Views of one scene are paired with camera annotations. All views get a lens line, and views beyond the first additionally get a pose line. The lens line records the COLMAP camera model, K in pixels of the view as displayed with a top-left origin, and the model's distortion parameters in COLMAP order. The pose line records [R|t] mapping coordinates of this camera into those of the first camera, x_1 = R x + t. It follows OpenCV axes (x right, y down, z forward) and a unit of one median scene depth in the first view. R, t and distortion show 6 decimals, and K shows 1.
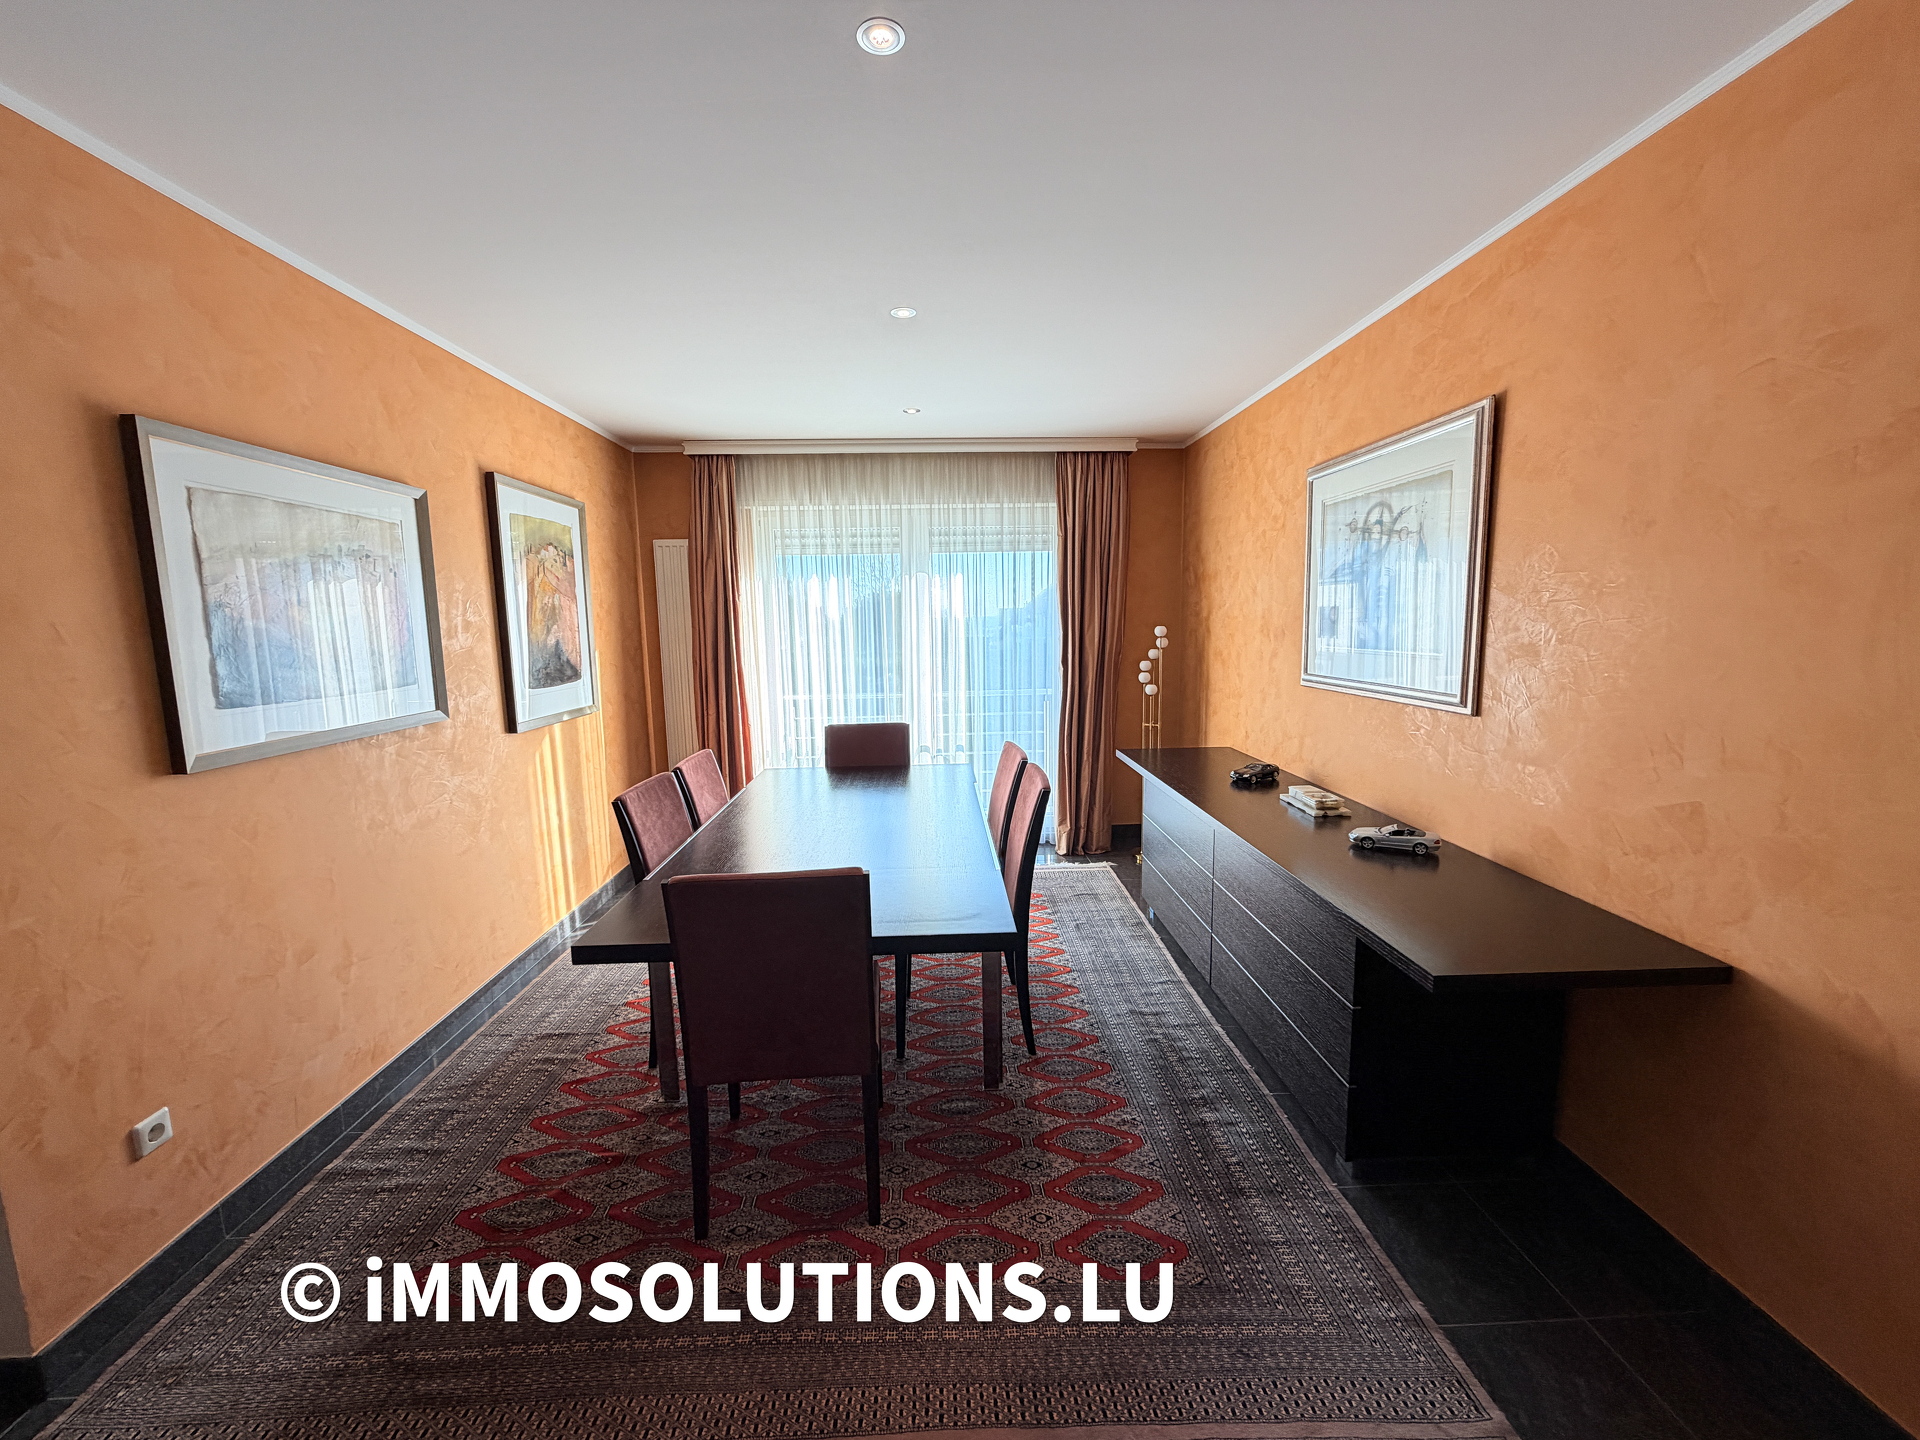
lens RADIAL K [[763.1, 0, 953.1], [0, 763.1, 717.6], [0, 0, 1]] dist [0.002134, 0.000018]
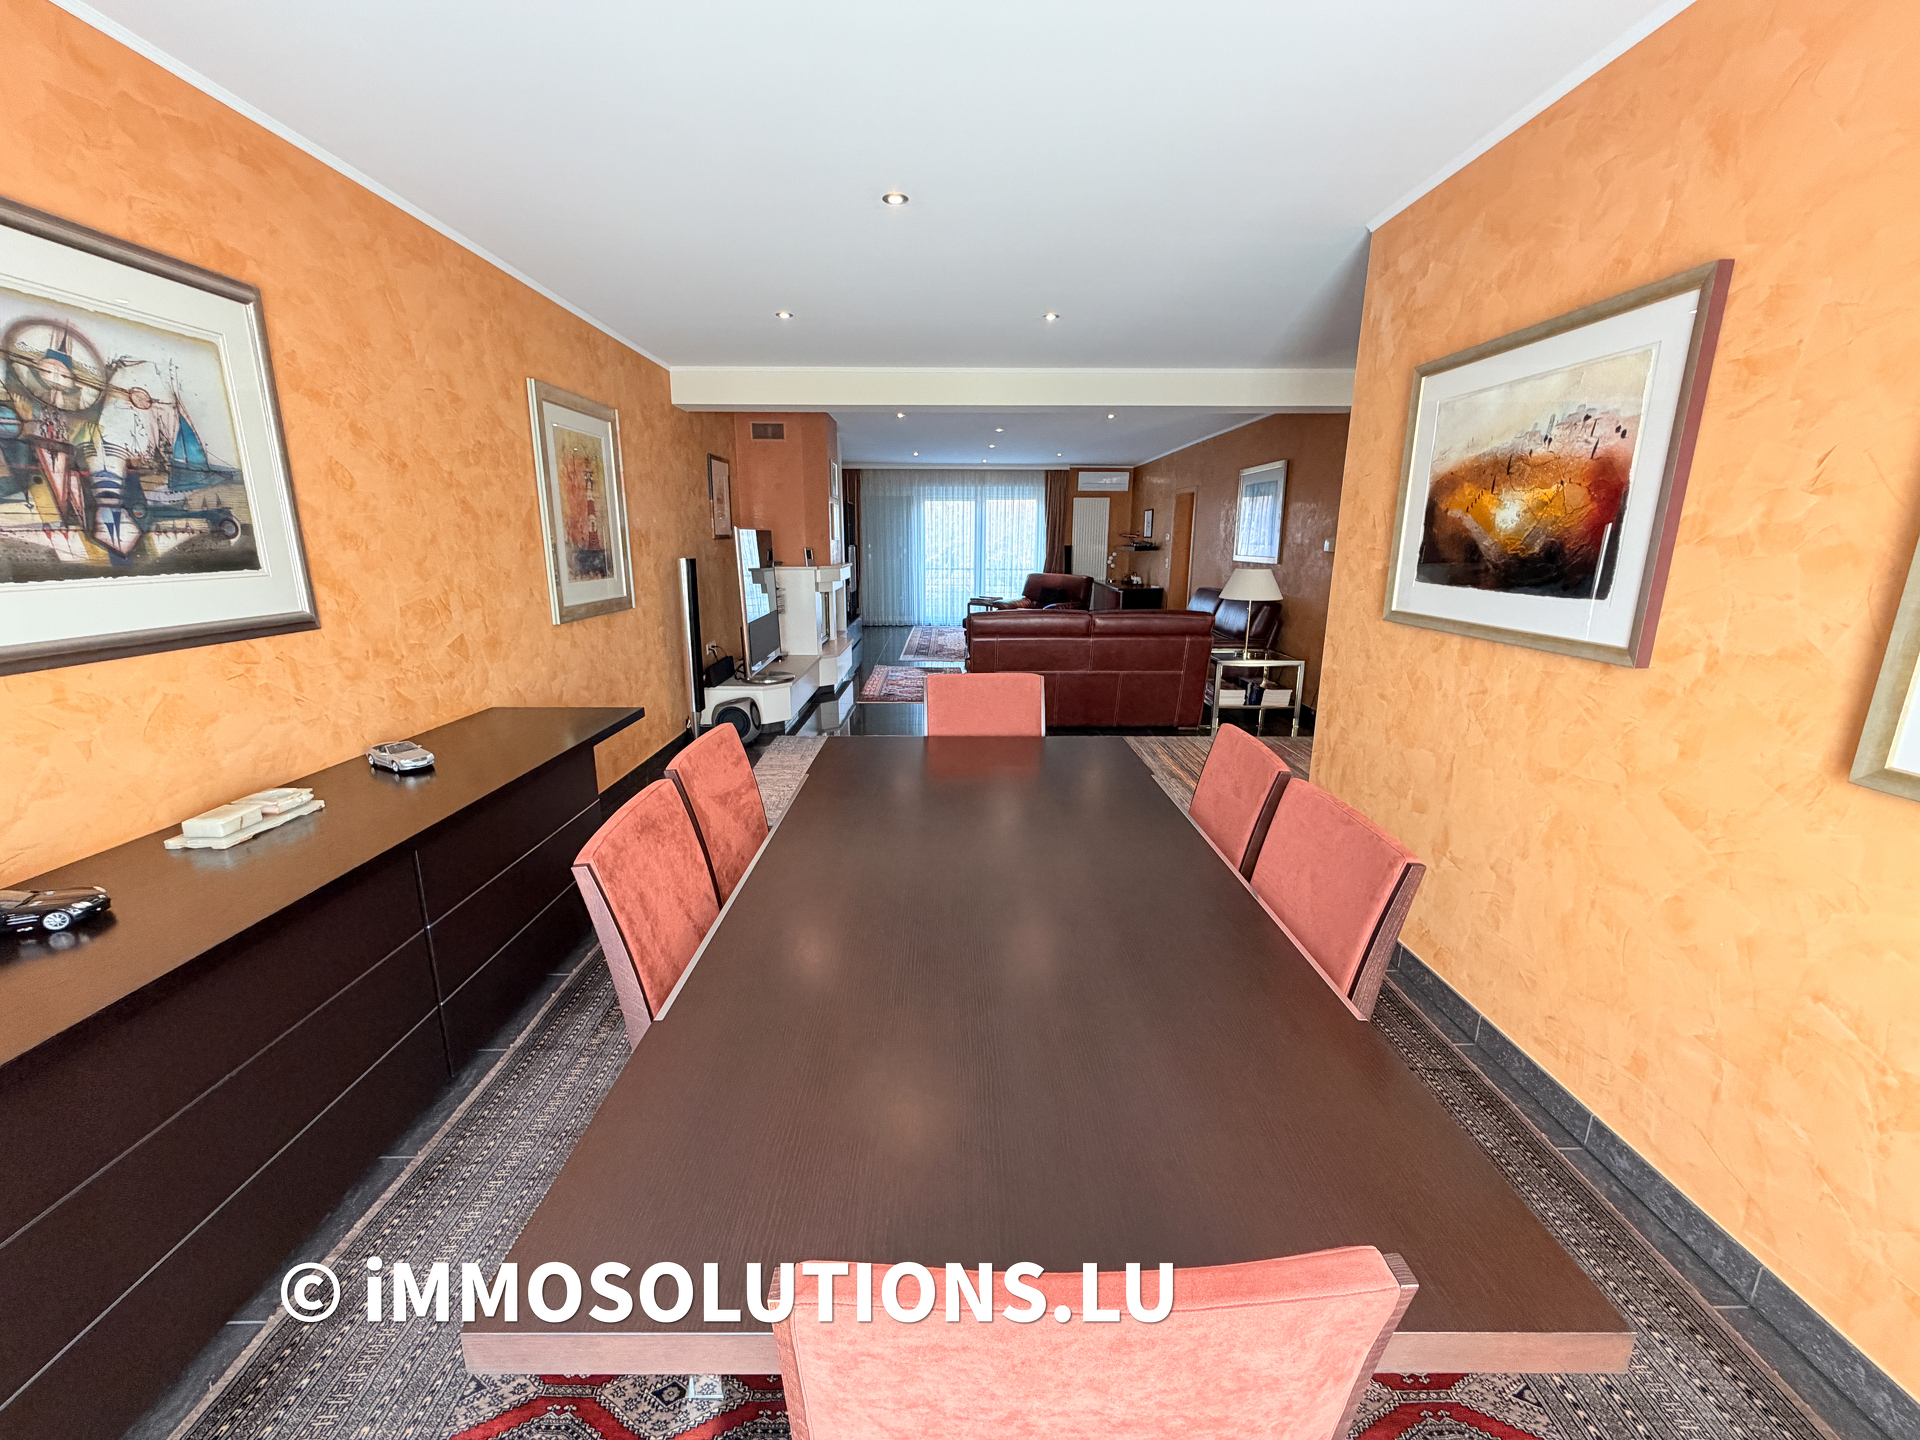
lens RADIAL K [[763.1, 0, 950.7], [0, 763.1, 713.0], [0, 0, 1]] dist [0.002134, 0.000018]
pose [[-0.999421, 0.010342, 0.032424, -0.210372], [0.021060, 0.936331, 0.350487, -0.286839], [-0.026735, 0.350967, -0.936006, 2.430047]]
